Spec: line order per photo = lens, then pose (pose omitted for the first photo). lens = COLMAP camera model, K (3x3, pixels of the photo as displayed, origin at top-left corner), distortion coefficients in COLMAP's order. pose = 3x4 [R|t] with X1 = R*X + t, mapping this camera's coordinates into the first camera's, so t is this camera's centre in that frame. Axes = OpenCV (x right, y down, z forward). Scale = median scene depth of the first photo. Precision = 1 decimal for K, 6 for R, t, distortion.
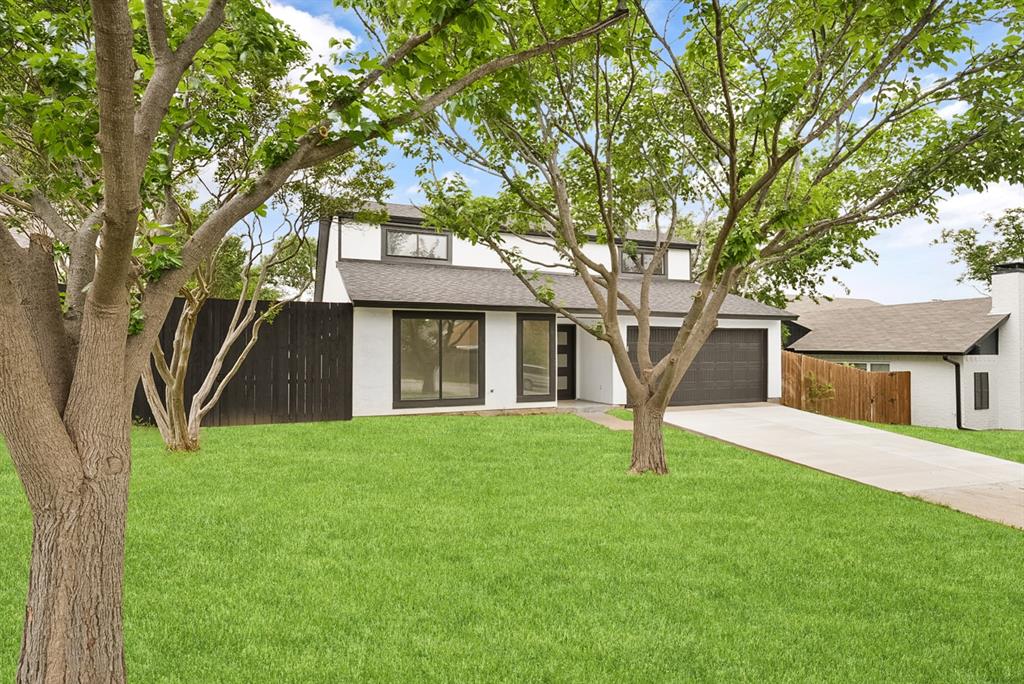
lens RADIAL K [[524.9, 0, 512.0], [0, 524.9, 342.0], [0, 0, 1]] dist [0.000343, 0.000117]
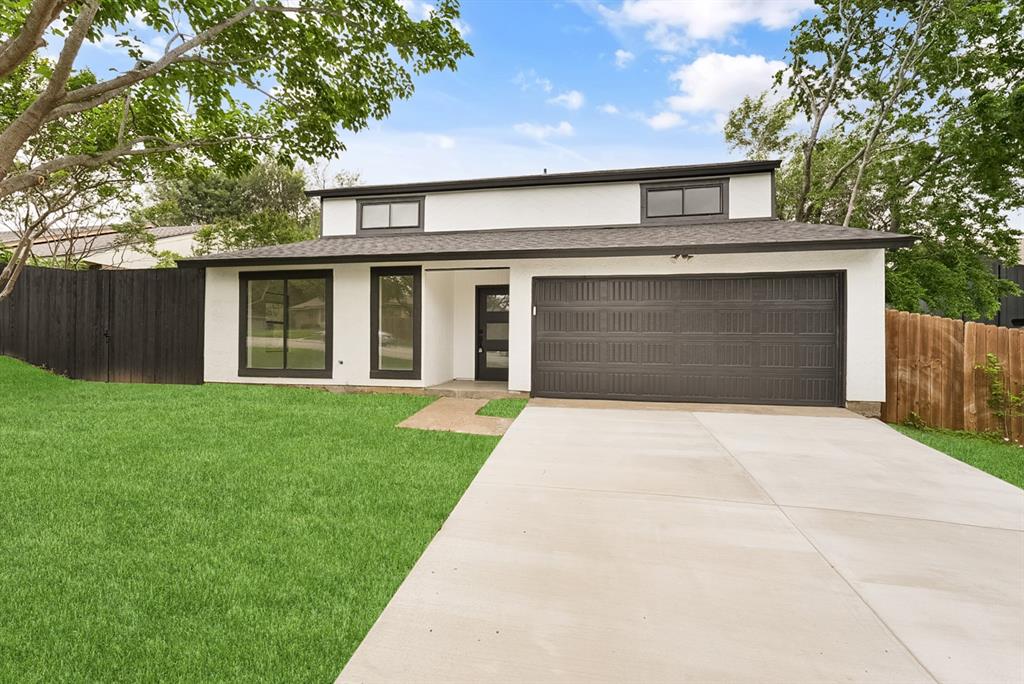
lens RADIAL K [[419.4, 0, 509.6], [0, 419.4, 332.2], [0, 0, 1]] dist [-0.002162, -0.000589]
pose [[0.842199, -0.005836, -0.539135, 0.439337], [0.000800, 0.999954, -0.009574, 0.041987], [0.539166, 0.007632, 0.842165, 0.473320]]
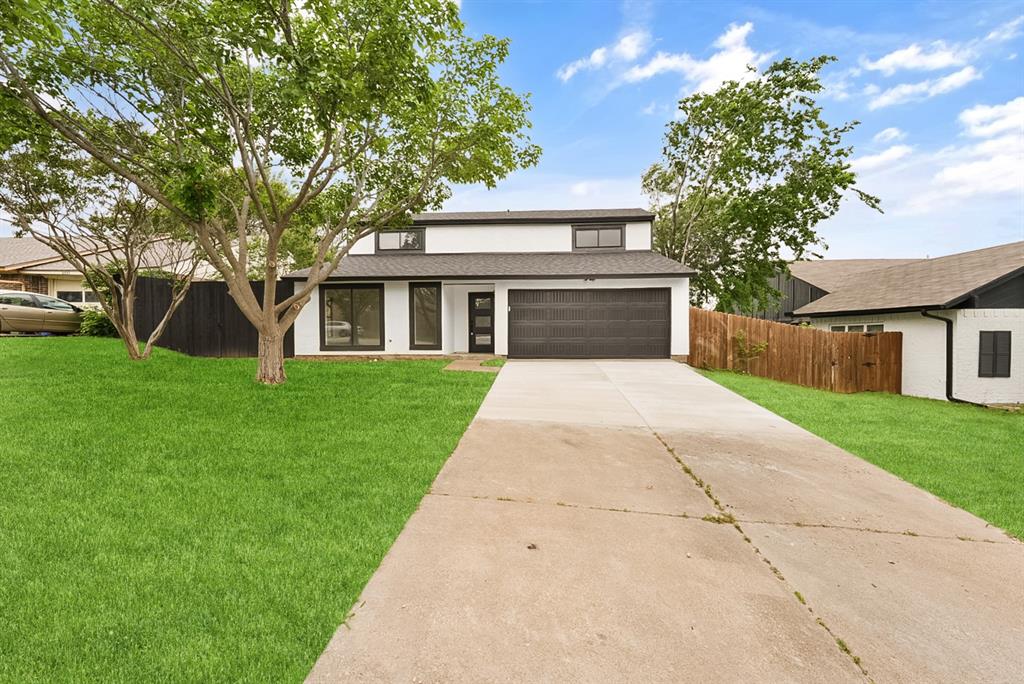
lens RADIAL K [[416.2, 0, 509.9], [0, 416.2, 341.0], [0, 0, 1]] dist [0.000862, -0.000102]
pose [[0.904056, 0.000241, -0.427413, 0.563472], [0.010169, 0.999705, 0.022075, 0.059351], [0.427292, -0.024304, 0.903787, 0.132378]]
